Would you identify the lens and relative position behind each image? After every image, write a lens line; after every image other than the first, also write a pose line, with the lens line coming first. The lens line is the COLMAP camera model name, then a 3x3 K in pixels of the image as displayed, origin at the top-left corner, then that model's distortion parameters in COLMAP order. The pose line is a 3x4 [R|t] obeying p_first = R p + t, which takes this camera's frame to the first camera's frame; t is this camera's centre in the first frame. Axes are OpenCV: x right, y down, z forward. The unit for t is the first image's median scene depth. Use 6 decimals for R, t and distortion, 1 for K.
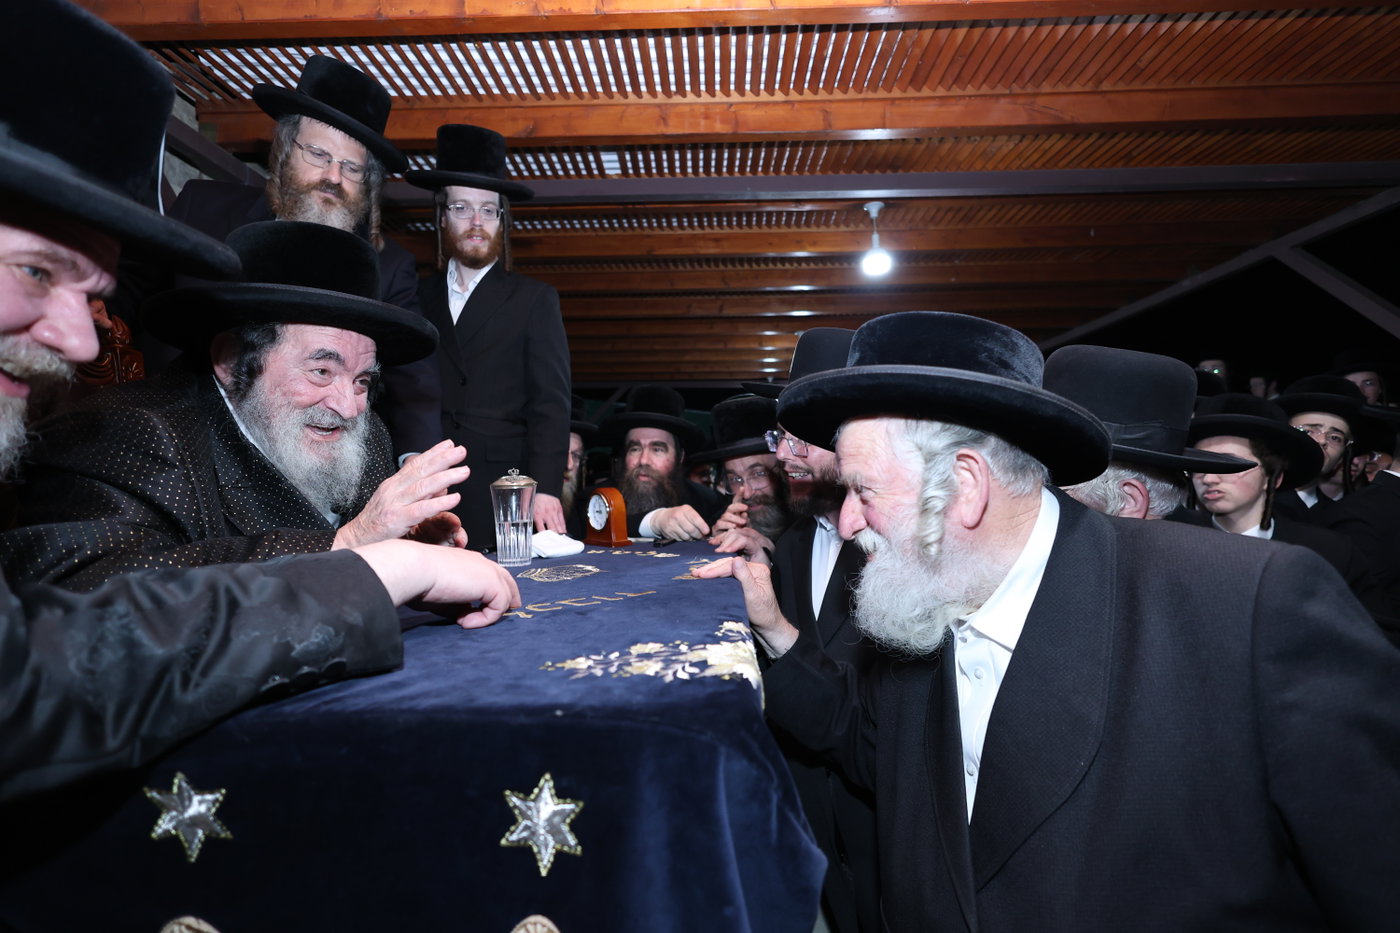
lens RADIAL K [[643.4, 0, 695.1], [0, 643.4, 468.5], [0, 0, 1]] dist [-0.003852, 0.001418]
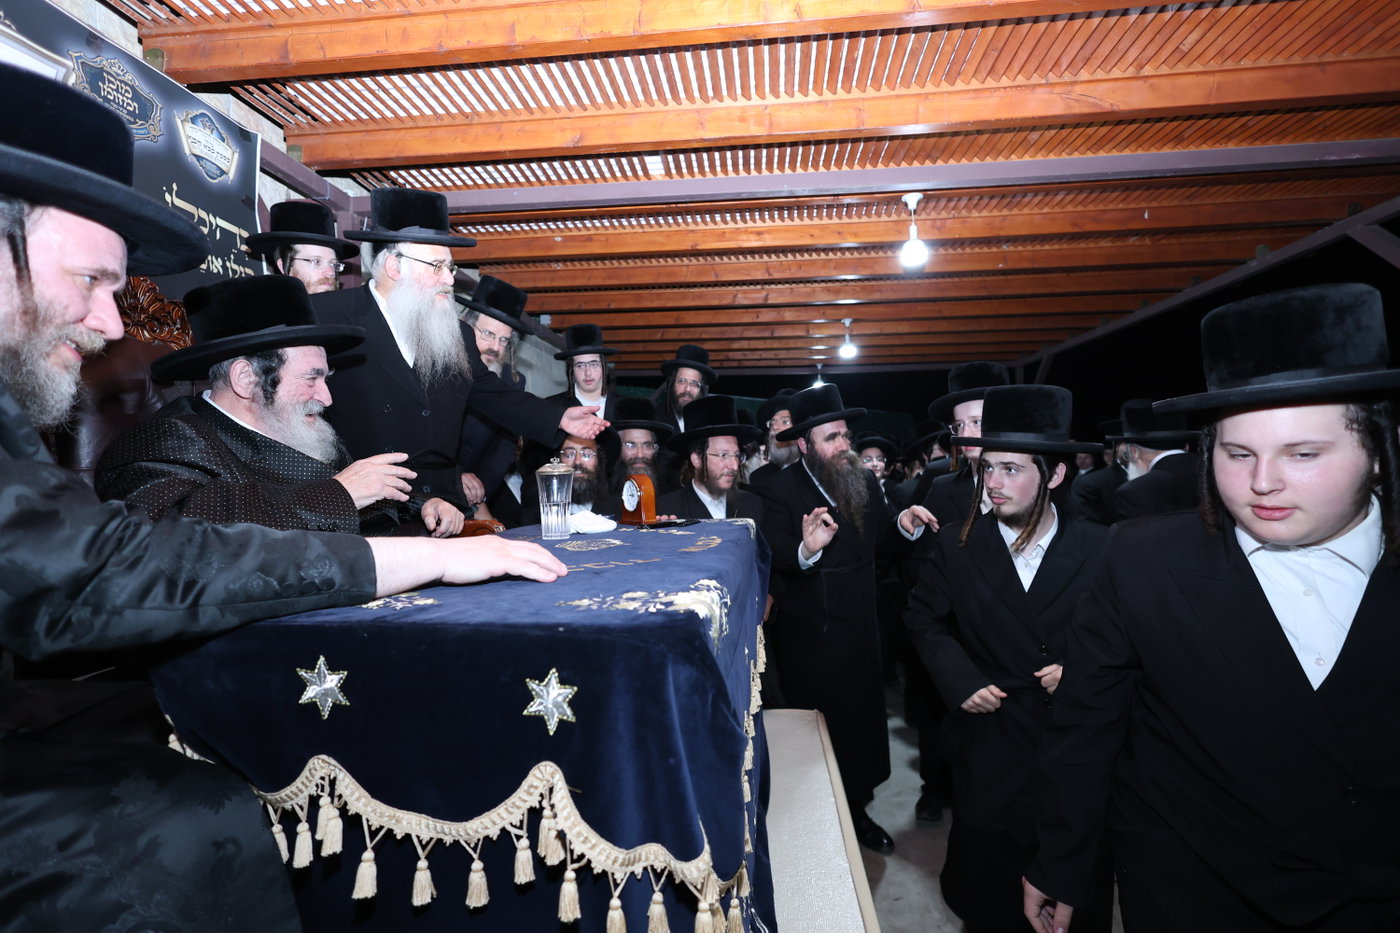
lens RADIAL K [[643.4, 0, 691.1], [0, 643.4, 476.1], [0, 0, 1]] dist [-0.003852, 0.001418]
pose [[0.995797, 0.006637, -0.091347, 0.033944], [-0.003519, 0.999407, 0.034249, -0.003536], [0.091521, -0.033784, 0.995230, -0.067819]]
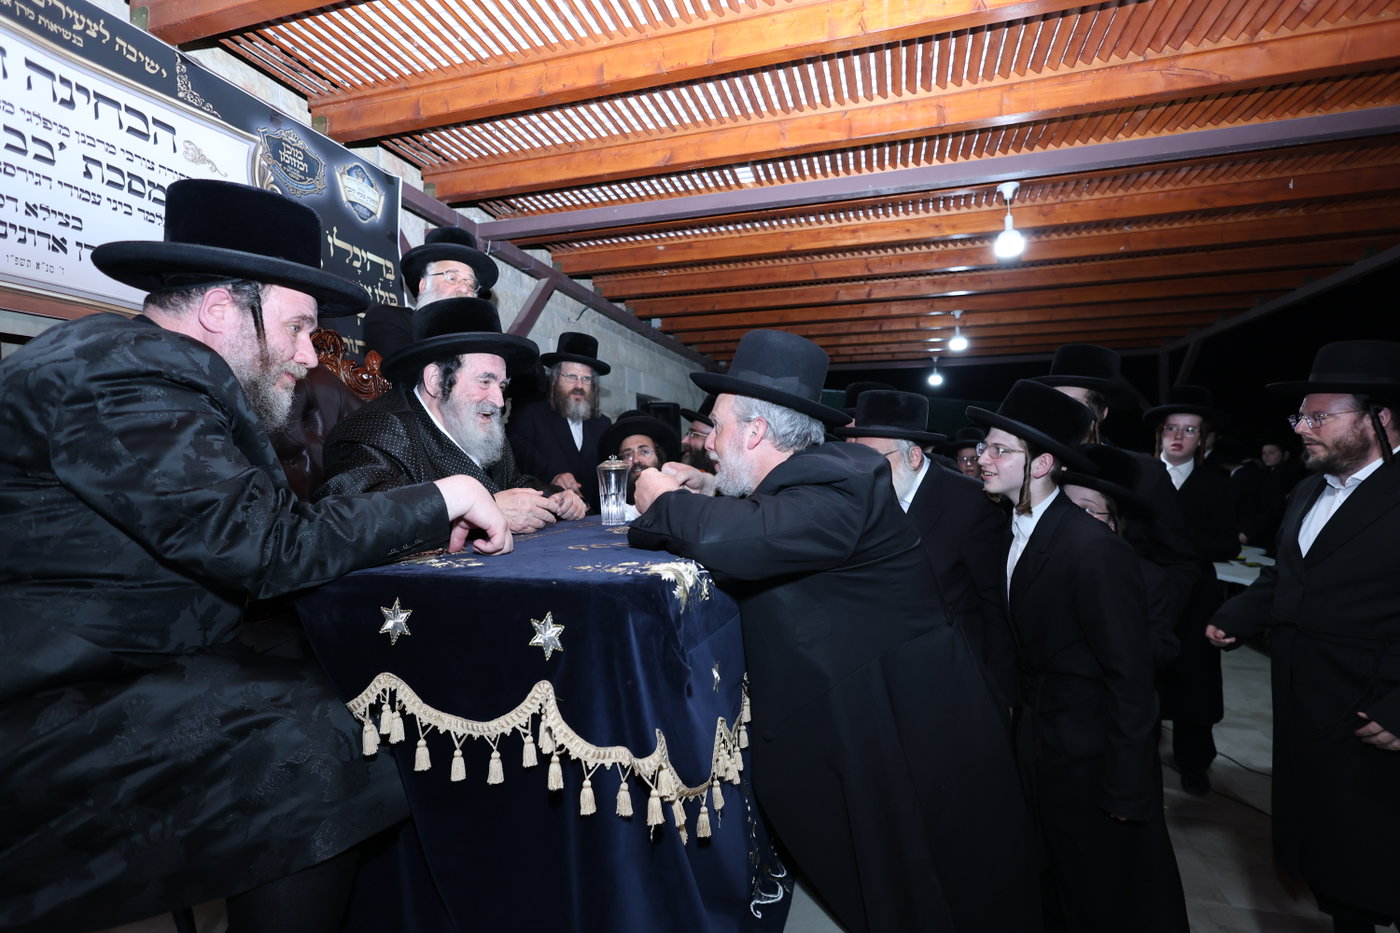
lens RADIAL K [[643.4, 0, 700.0], [0, 643.4, 480.0], [0, 0, 1]] dist [-0.003852, 0.001418]
pose [[0.963555, 0.013687, -0.267159, 0.116833], [-0.001030, 0.998873, 0.047457, -0.005463], [0.267507, -0.045452, 0.962483, -0.122955]]
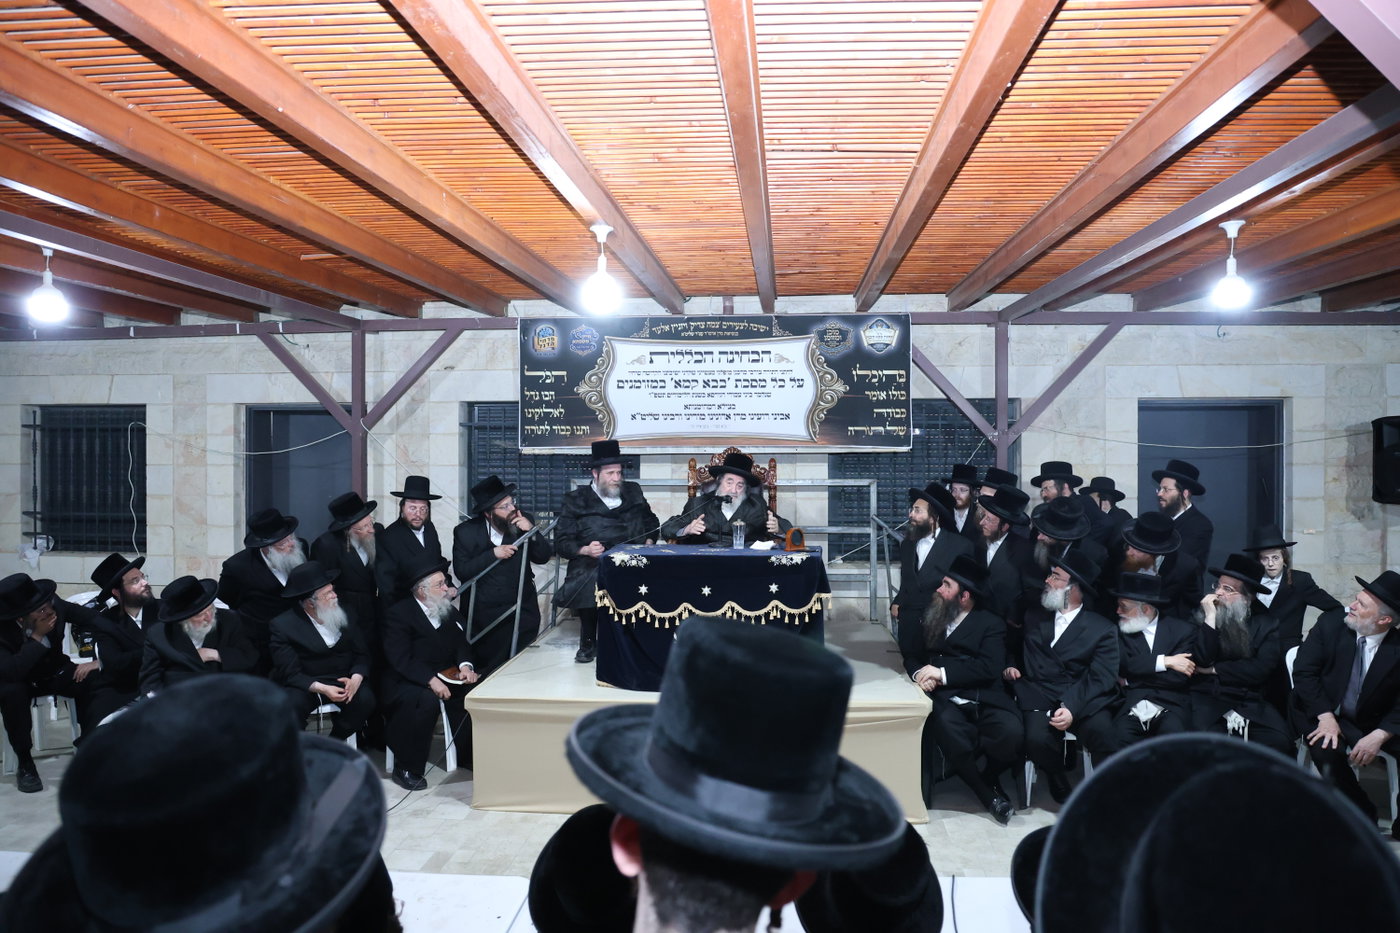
lens RADIAL K [[944.5, 0, 707.8], [0, 944.5, 466.3], [0, 0, 1]] dist [-0.099646, 0.059032]
pose [[-0.060453, 0.044174, -0.997193, 1.979807], [0.024617, 0.998782, 0.042752, -0.207993], [0.997867, -0.021963, -0.061467, 0.493560]]
